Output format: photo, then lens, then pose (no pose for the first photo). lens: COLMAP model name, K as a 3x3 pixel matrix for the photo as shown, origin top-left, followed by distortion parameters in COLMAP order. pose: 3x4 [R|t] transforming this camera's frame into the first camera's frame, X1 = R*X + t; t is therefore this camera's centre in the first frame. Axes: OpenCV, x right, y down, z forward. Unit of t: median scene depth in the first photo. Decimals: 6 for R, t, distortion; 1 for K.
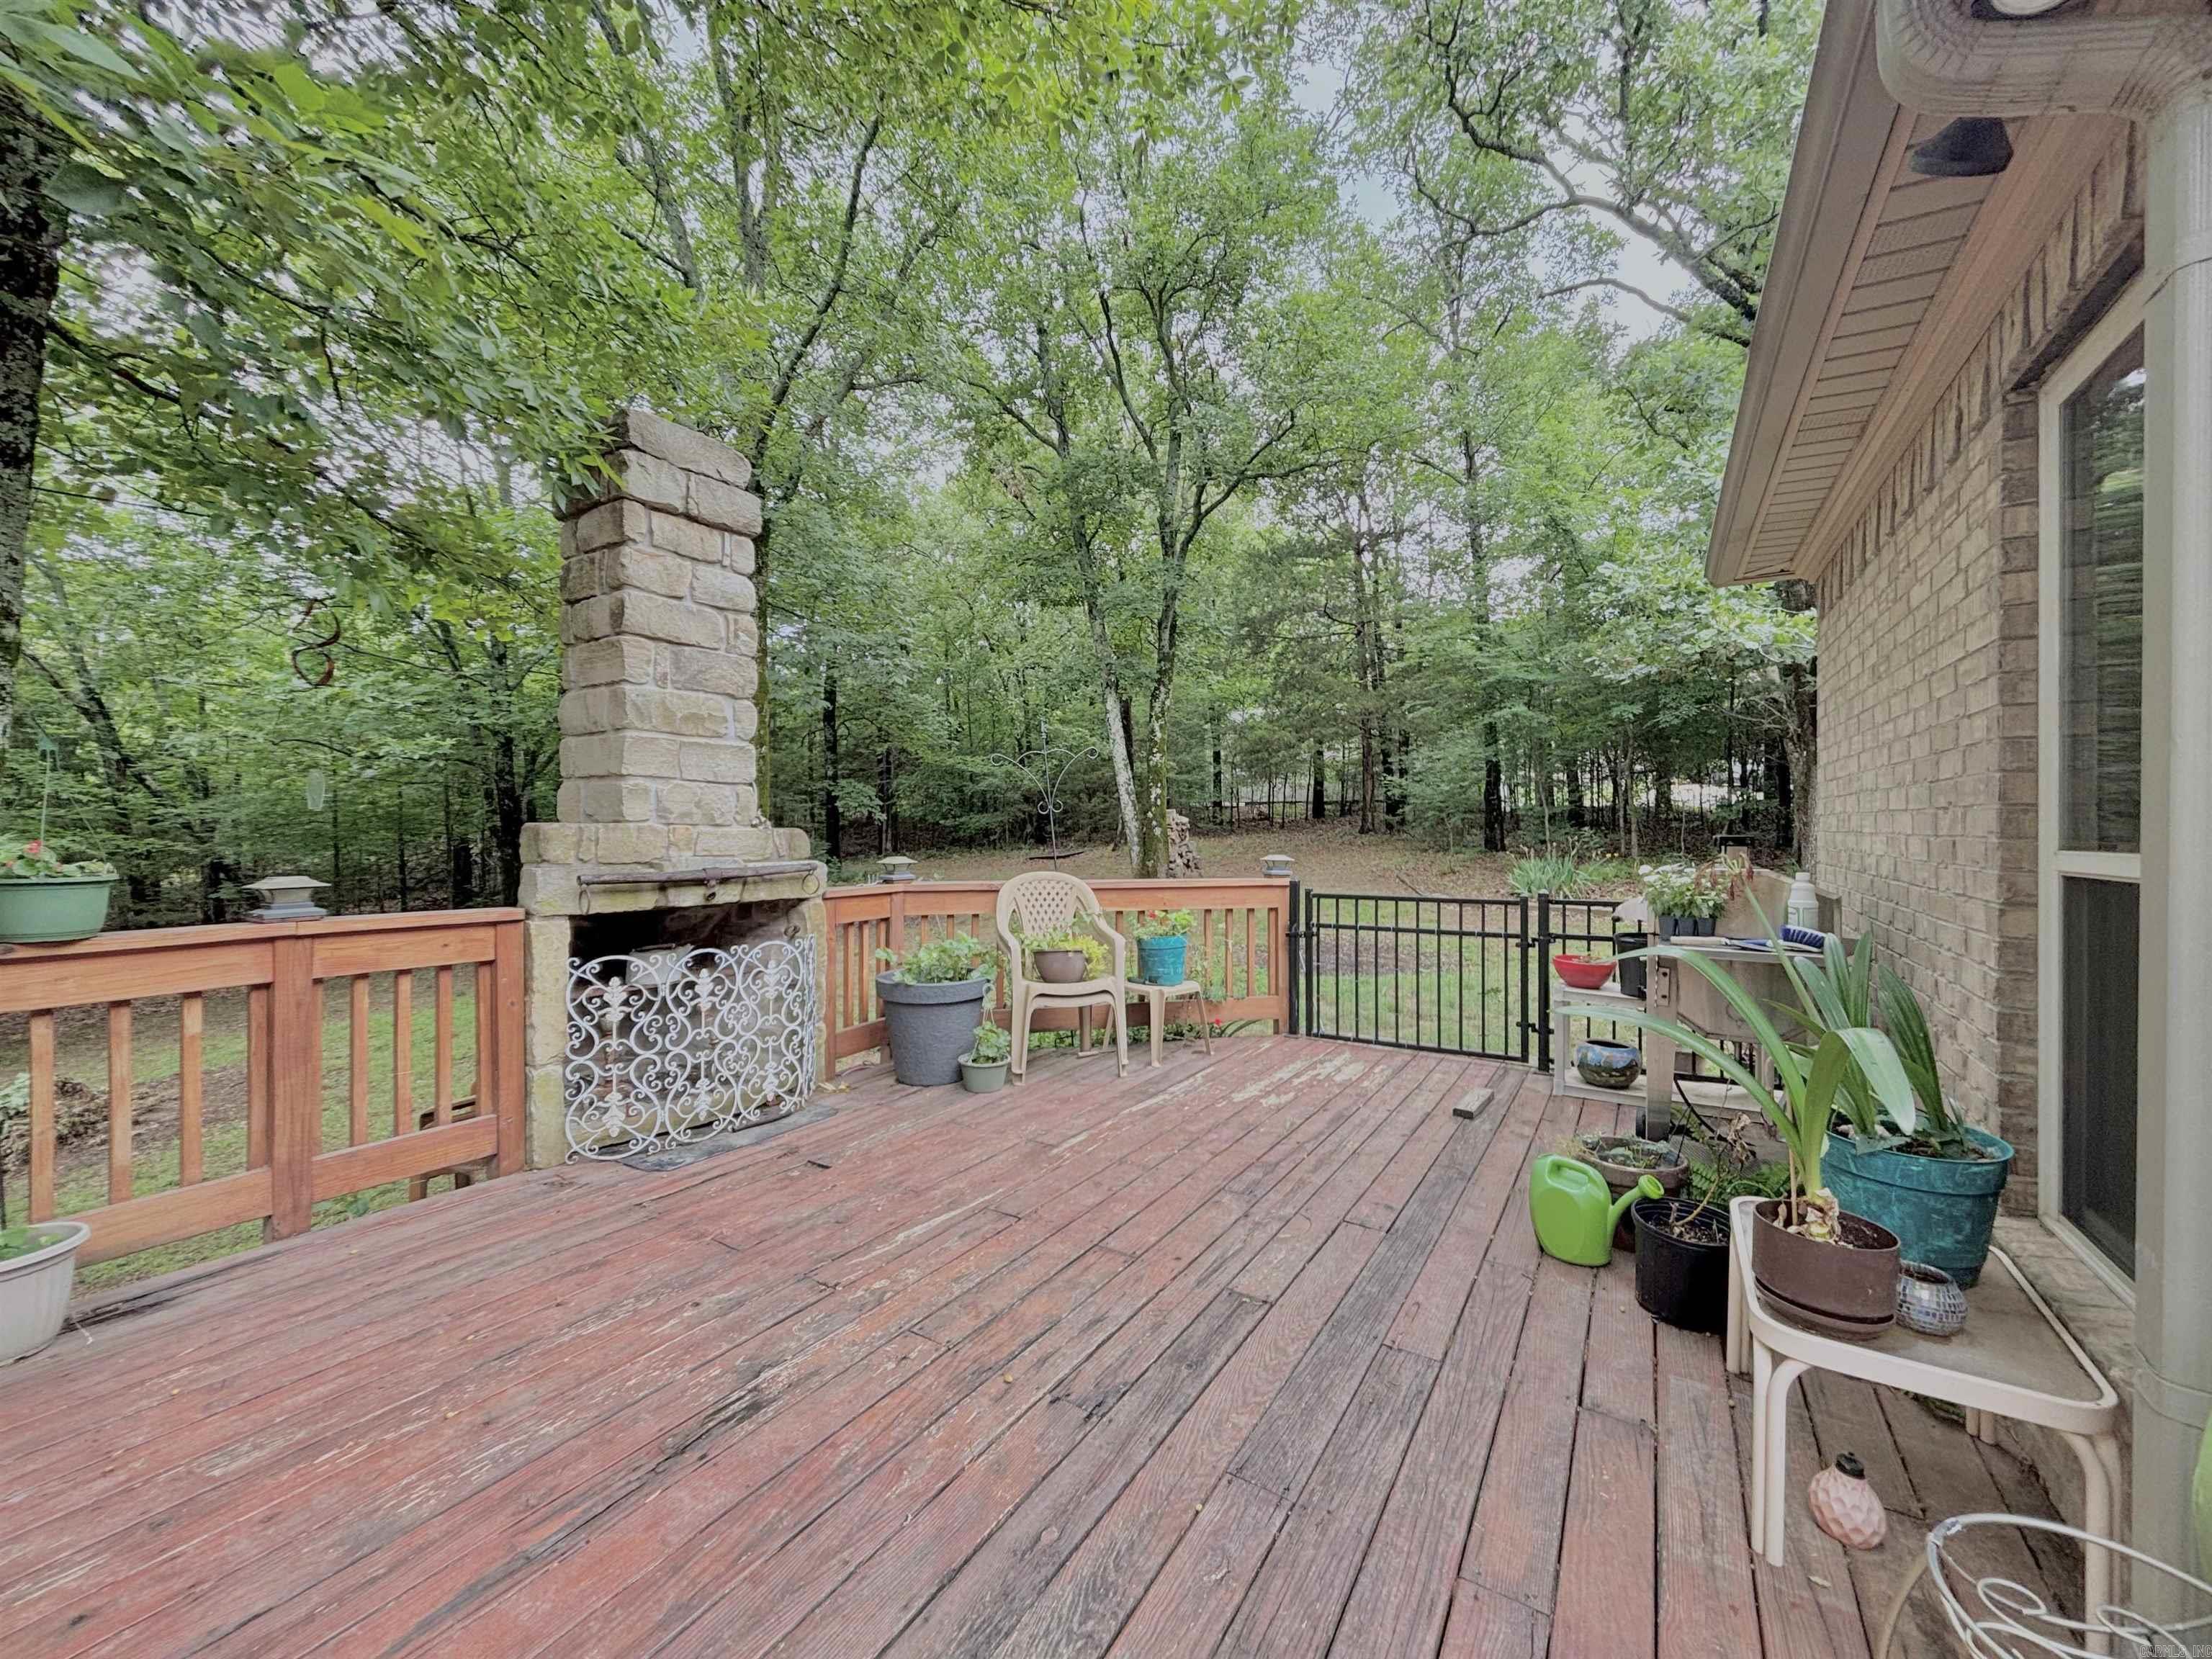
lens RADIAL K [[892.4, 0, 1103.3], [0, 892.4, 835.9], [0, 0, 1]] dist [-0.001071, -0.016070]
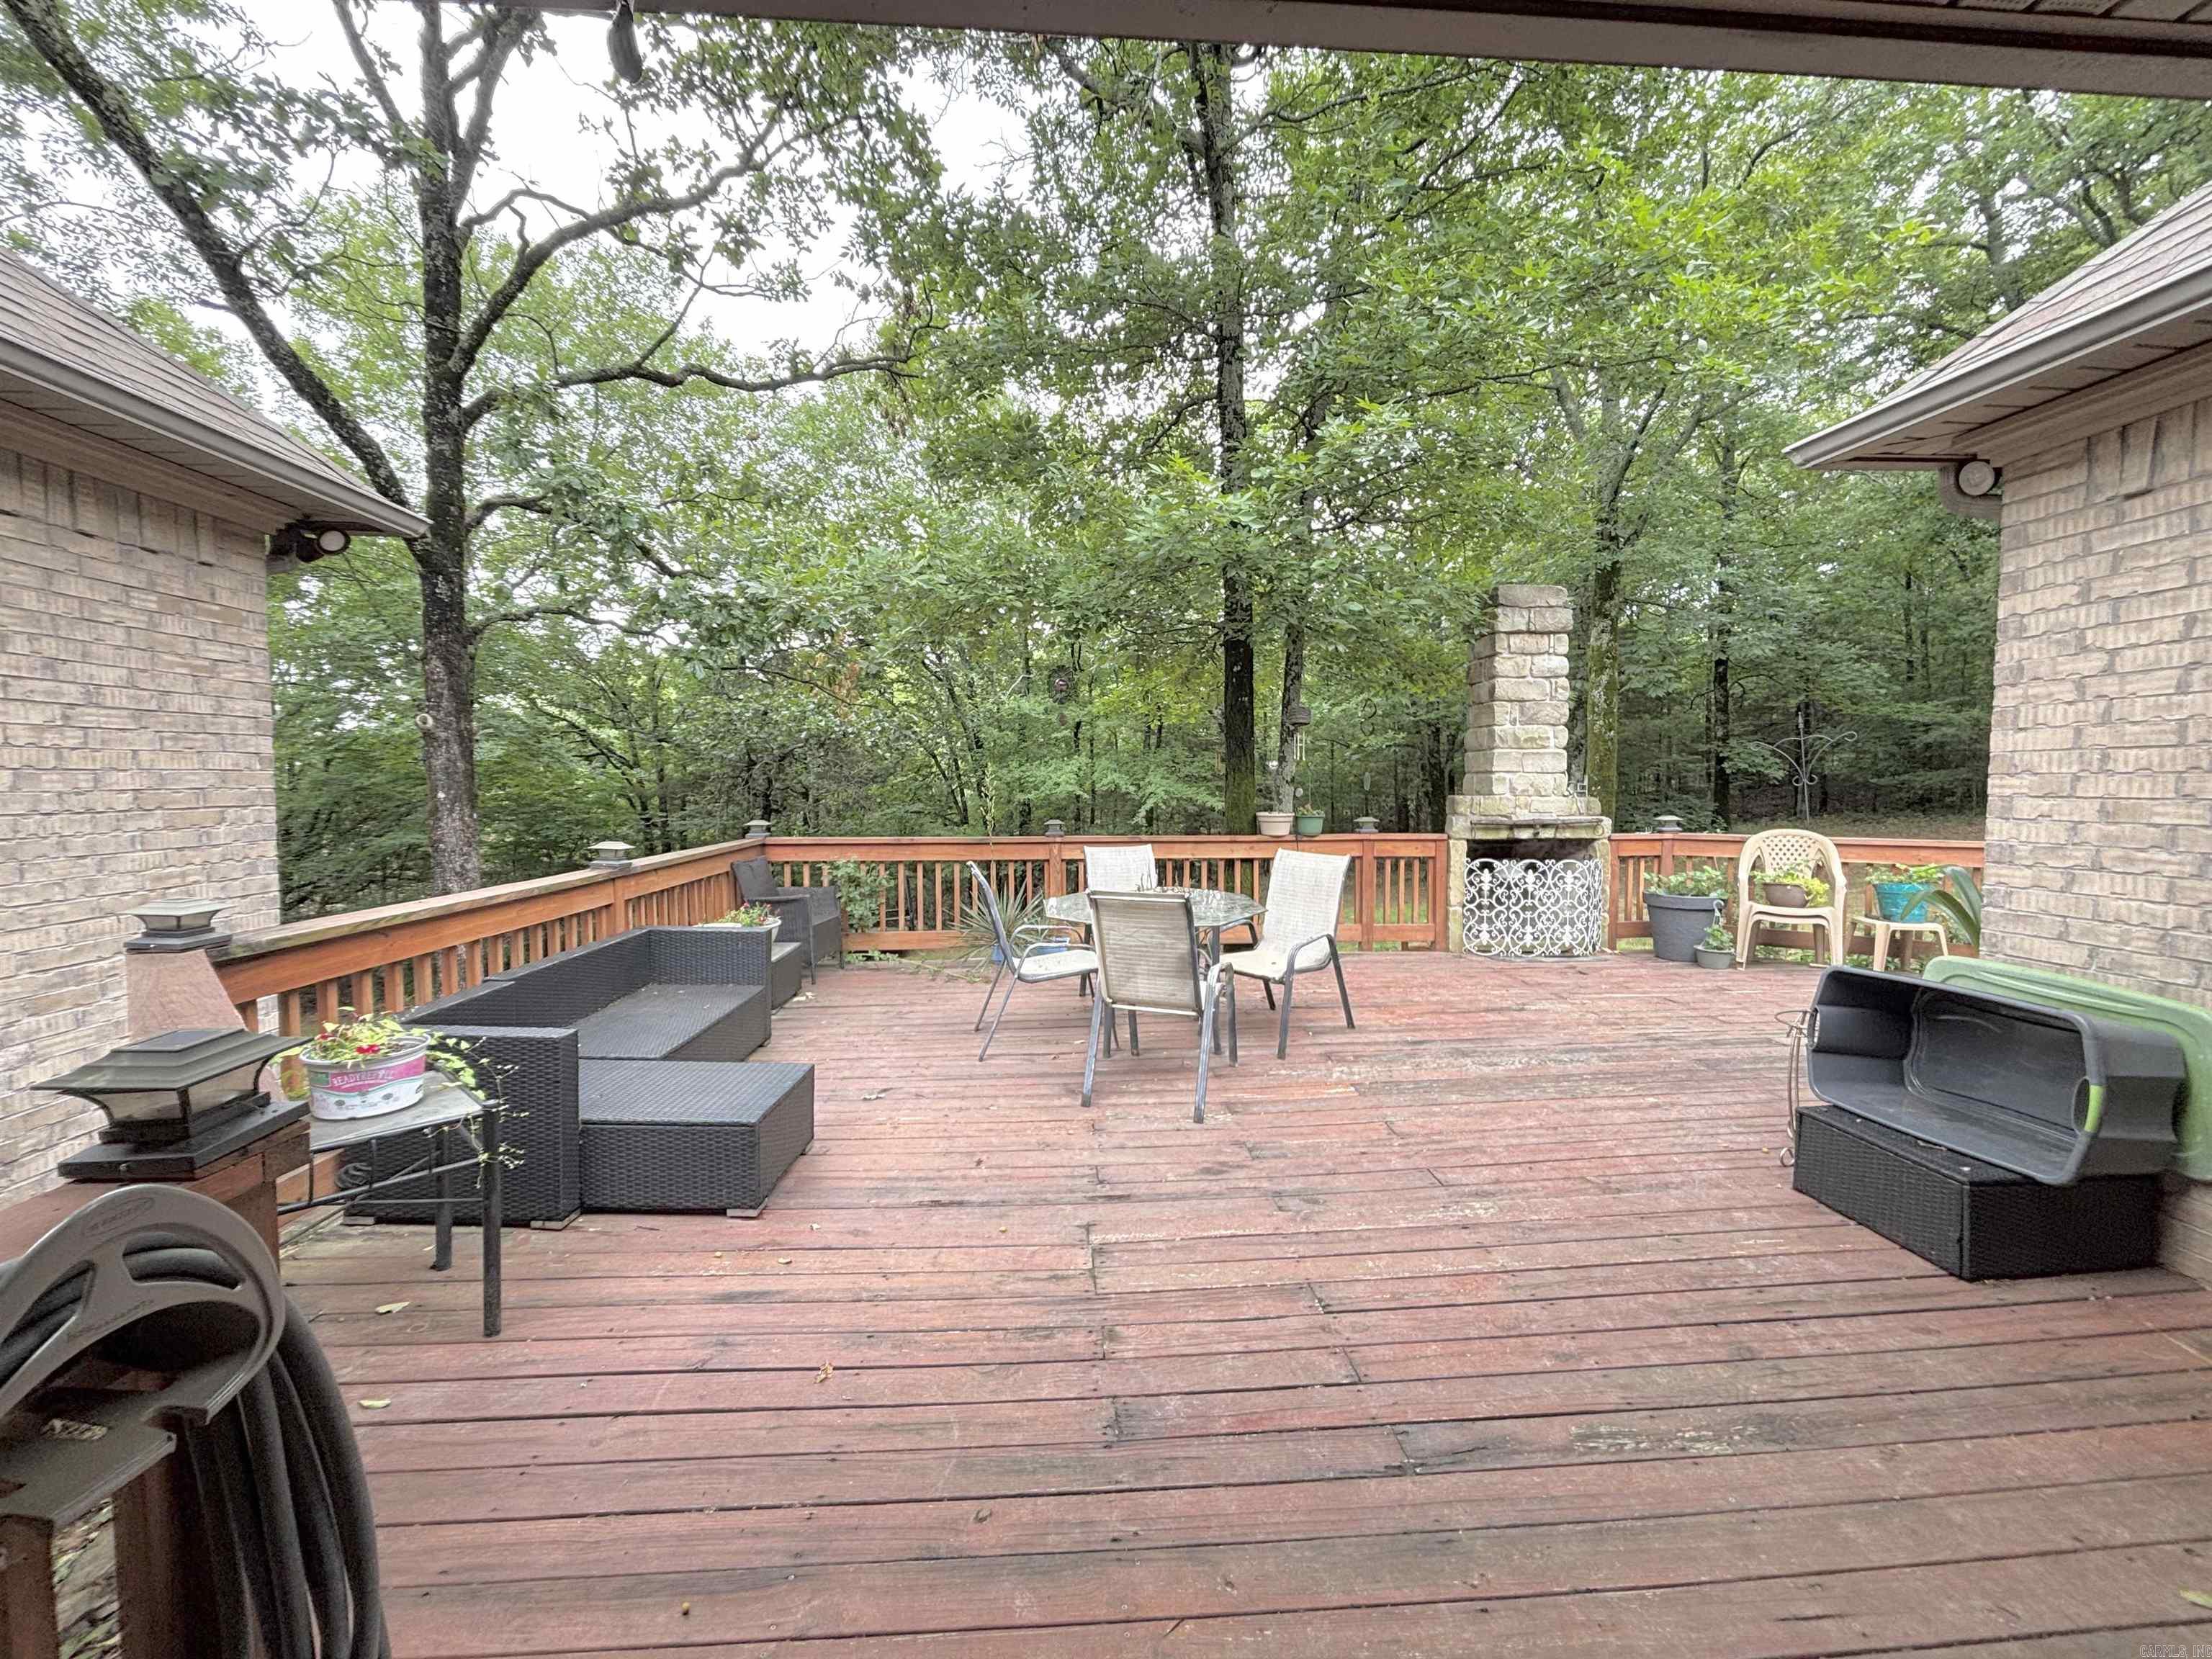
lens RADIAL K [[892.4, 0, 1103.3], [0, 892.4, 835.9], [0, 0, 1]] dist [-0.001071, -0.016070]
pose [[0.588392, 0.037207, -0.807719, 0.536623], [0.000756, 0.998915, 0.046565, -0.016392], [0.808575, -0.028009, 0.587726, -0.839888]]
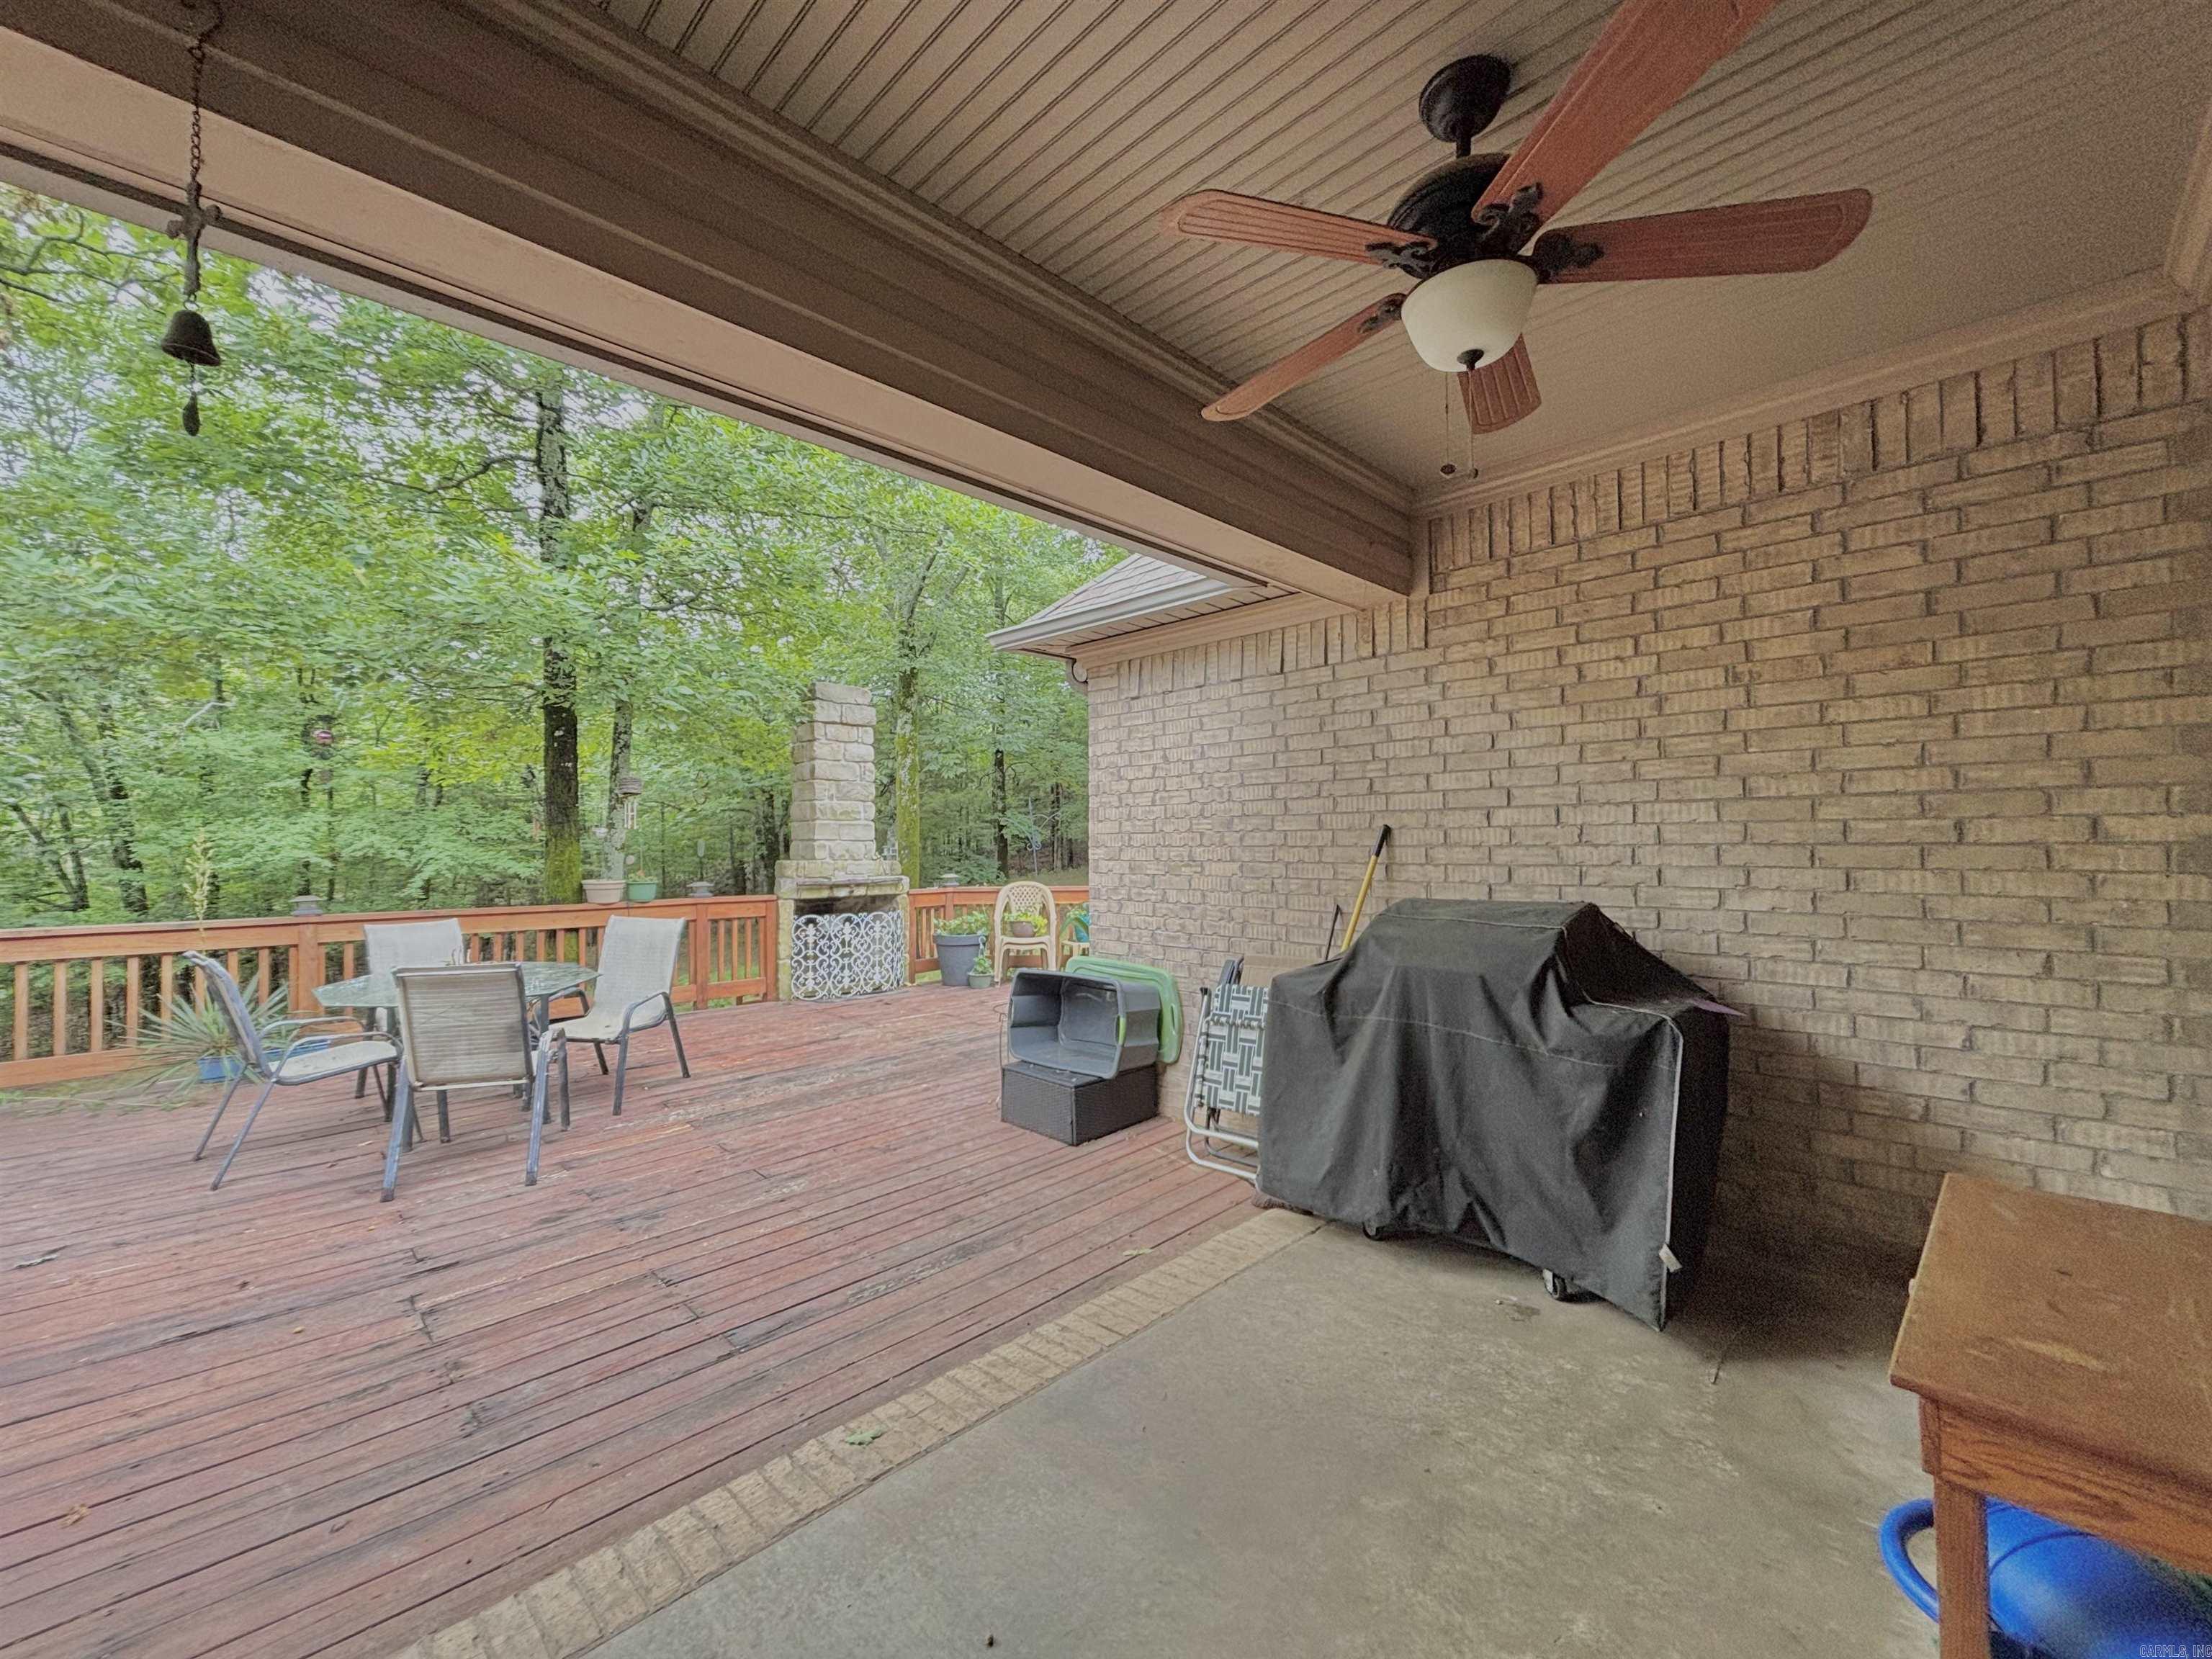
lens RADIAL K [[892.9, 0, 1106.0], [0, 892.9, 829.5], [0, 0, 1]] dist [-0.001889, 0.000447]
pose [[0.973378, -0.016580, -0.228606, 0.689936], [0.011191, 0.999629, -0.024848, -0.025921], [0.228933, 0.021628, 0.973202, -1.030298]]
